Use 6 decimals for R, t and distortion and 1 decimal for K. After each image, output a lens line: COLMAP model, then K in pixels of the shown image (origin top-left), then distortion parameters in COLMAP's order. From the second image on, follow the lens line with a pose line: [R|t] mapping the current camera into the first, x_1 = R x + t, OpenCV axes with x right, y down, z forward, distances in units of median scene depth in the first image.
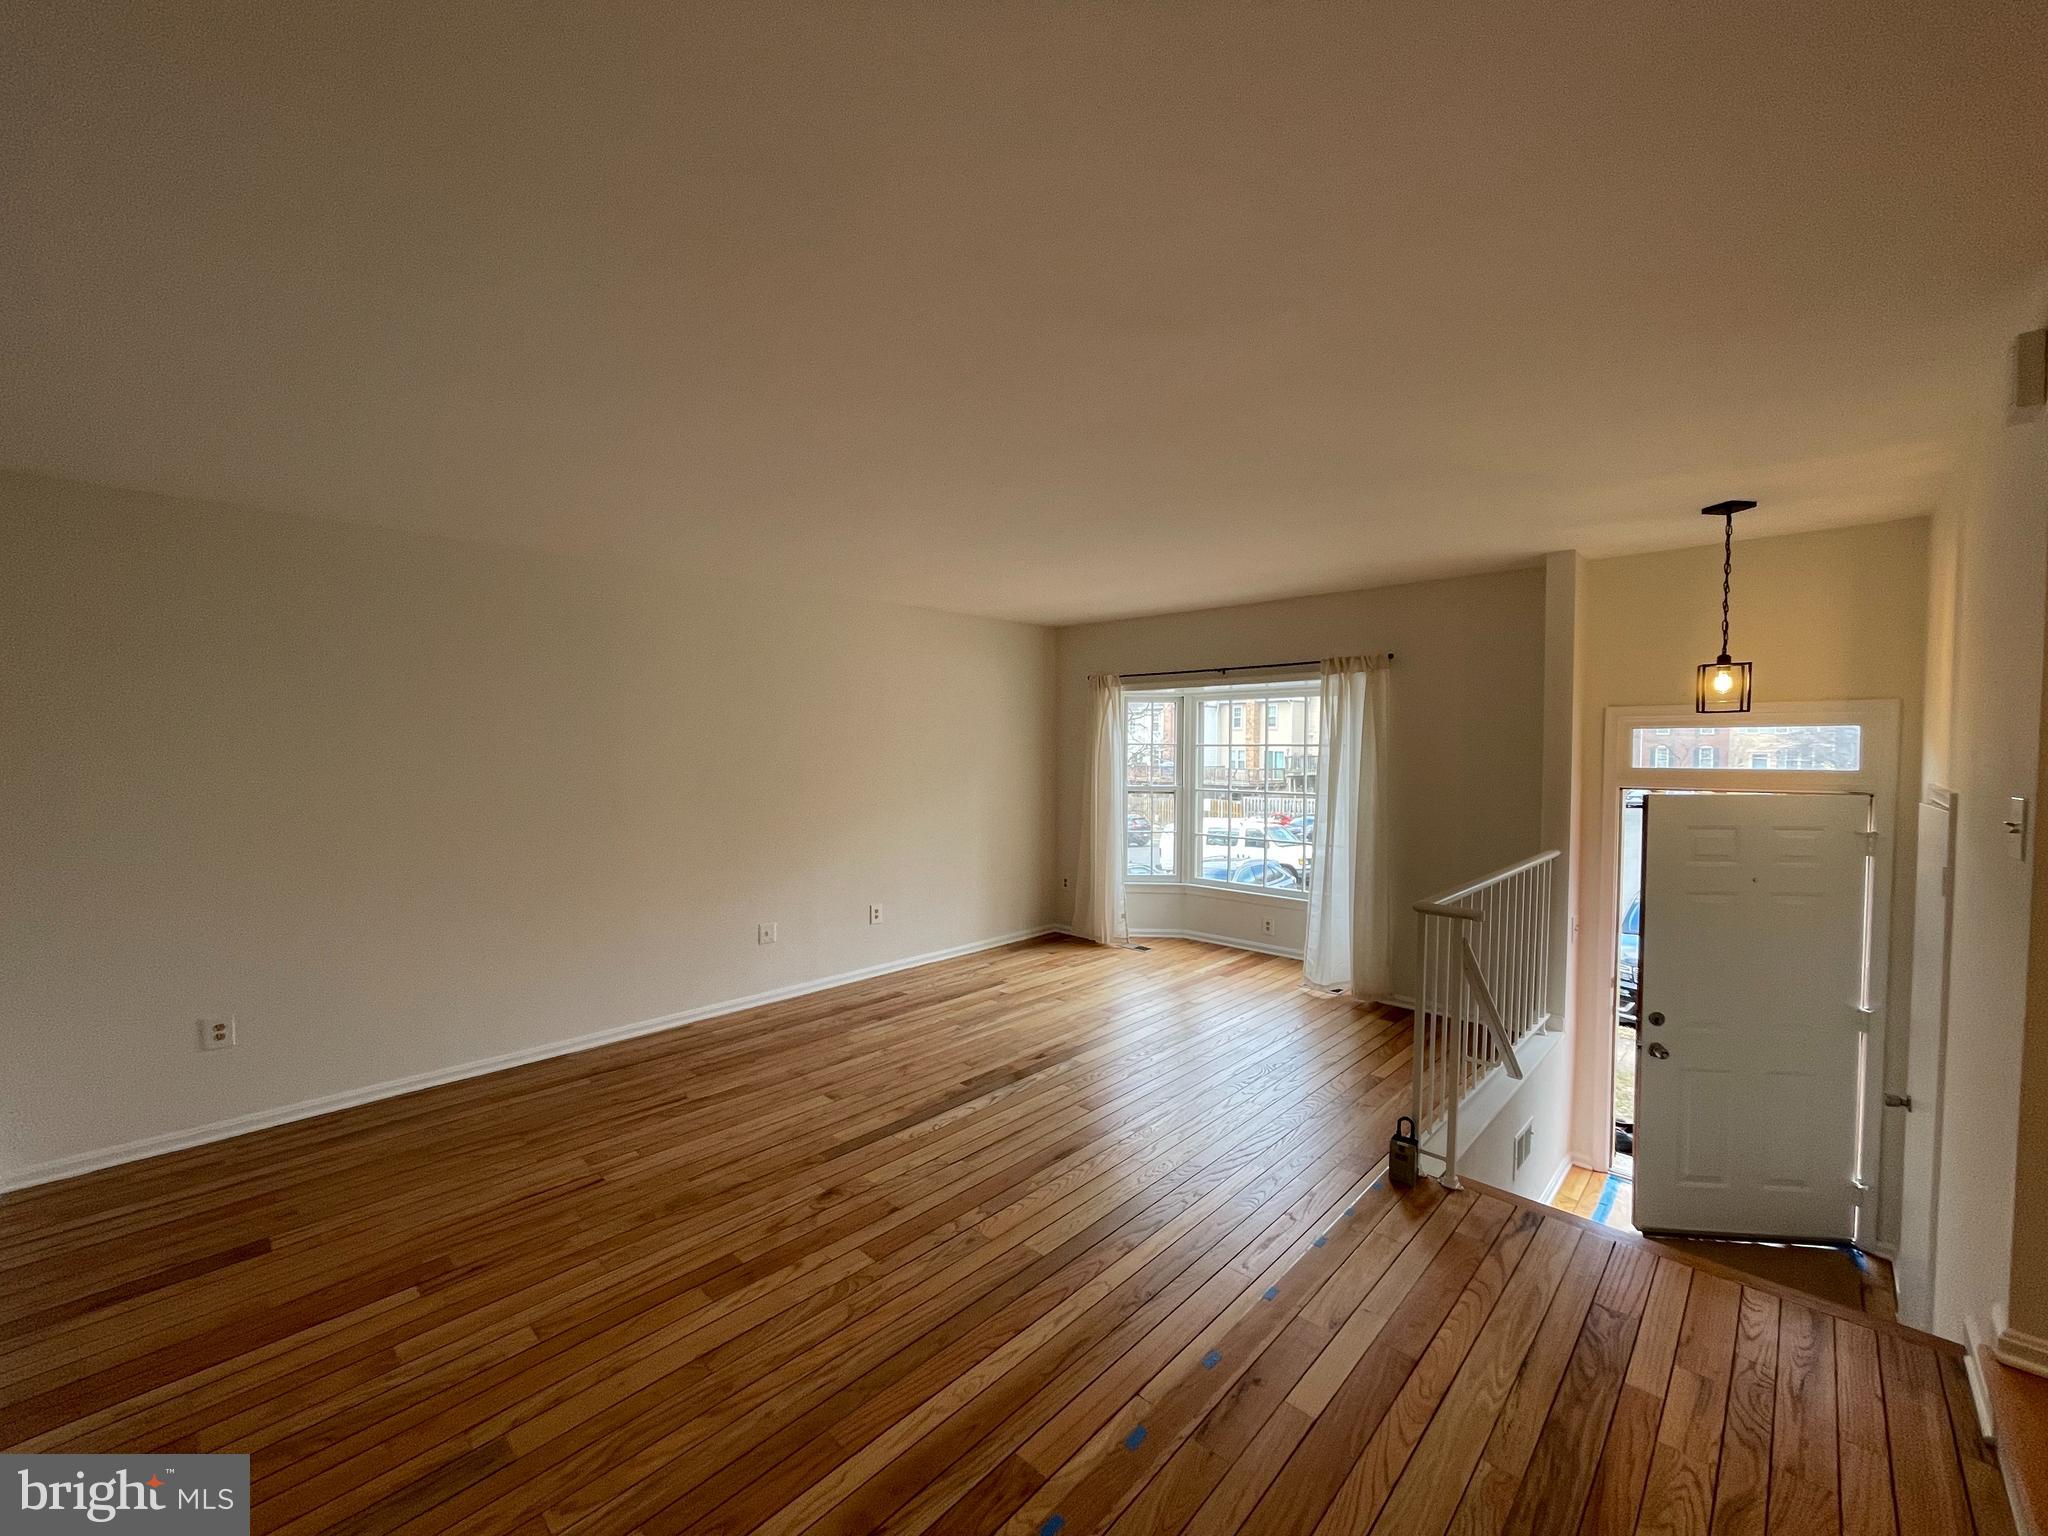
lens RADIAL K [[827.4, 0, 1016.7], [0, 827.4, 775.8], [0, 0, 1]] dist [-0.002017, 0.000873]
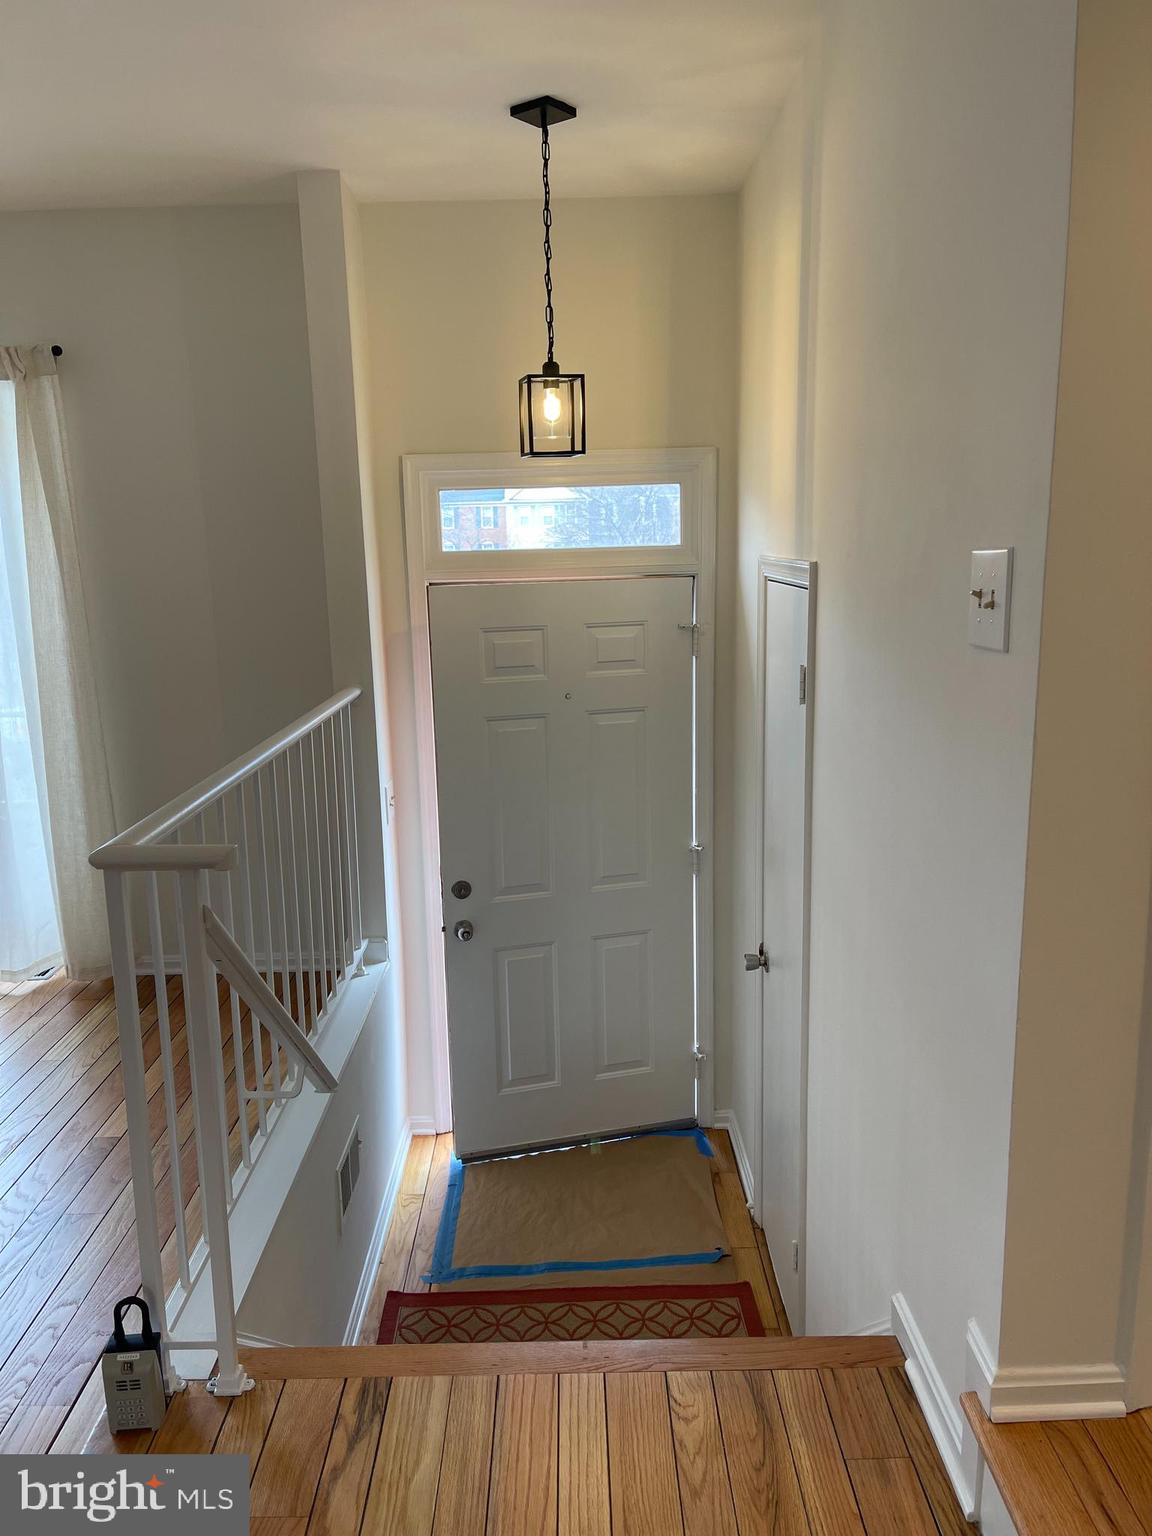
lens RADIAL K [[1125.2, 0, 576.0], [0, 1125.2, 768.0], [0, 0, 1]] dist [0.042032, -0.002418]
pose [[0.712703, -0.154521, 0.684235, 0.198562], [0.049889, 0.984132, 0.170283, 0.014496], [-0.699690, -0.087225, 0.709102, 0.303900]]
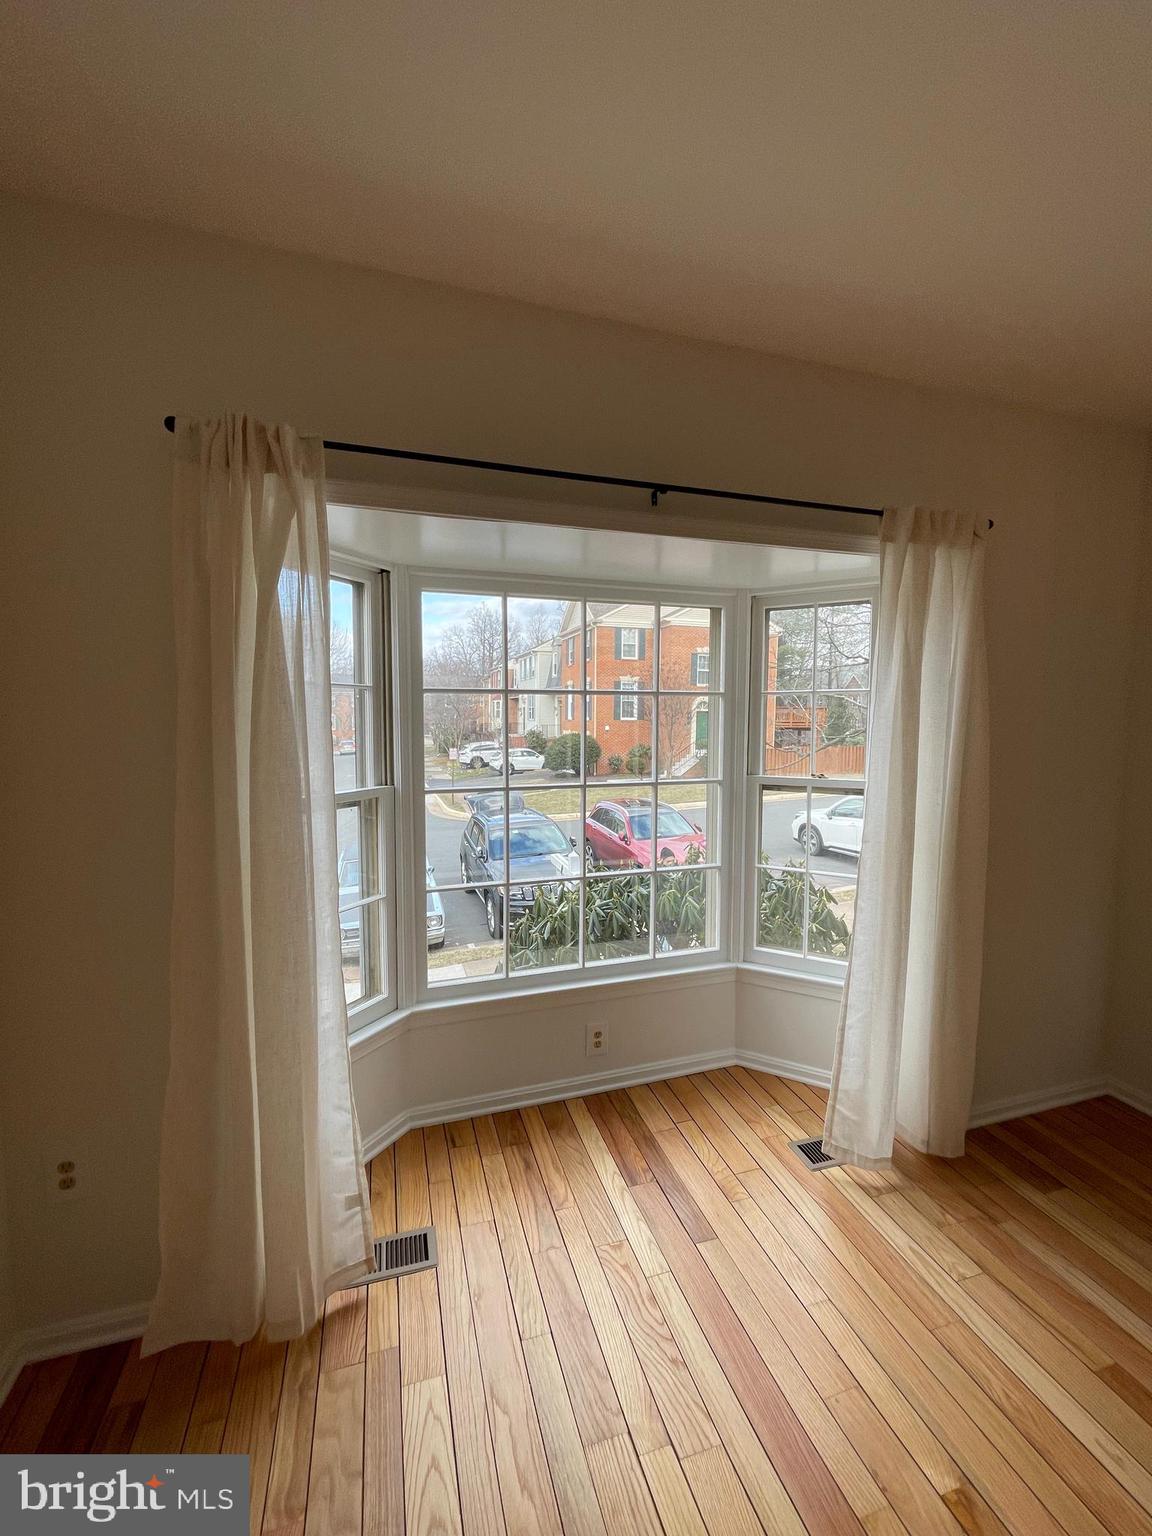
lens RADIAL K [[621.4, 0, 571.4], [0, 621.4, 764.2], [0, 0, 1]] dist [-0.007432, 0.001007]
pose [[0.481074, -0.072551, 0.873673, -0.061289], [0.035828, 0.997364, 0.063094, -0.033077], [-0.875948, 0.000949, 0.482405, 1.418421]]
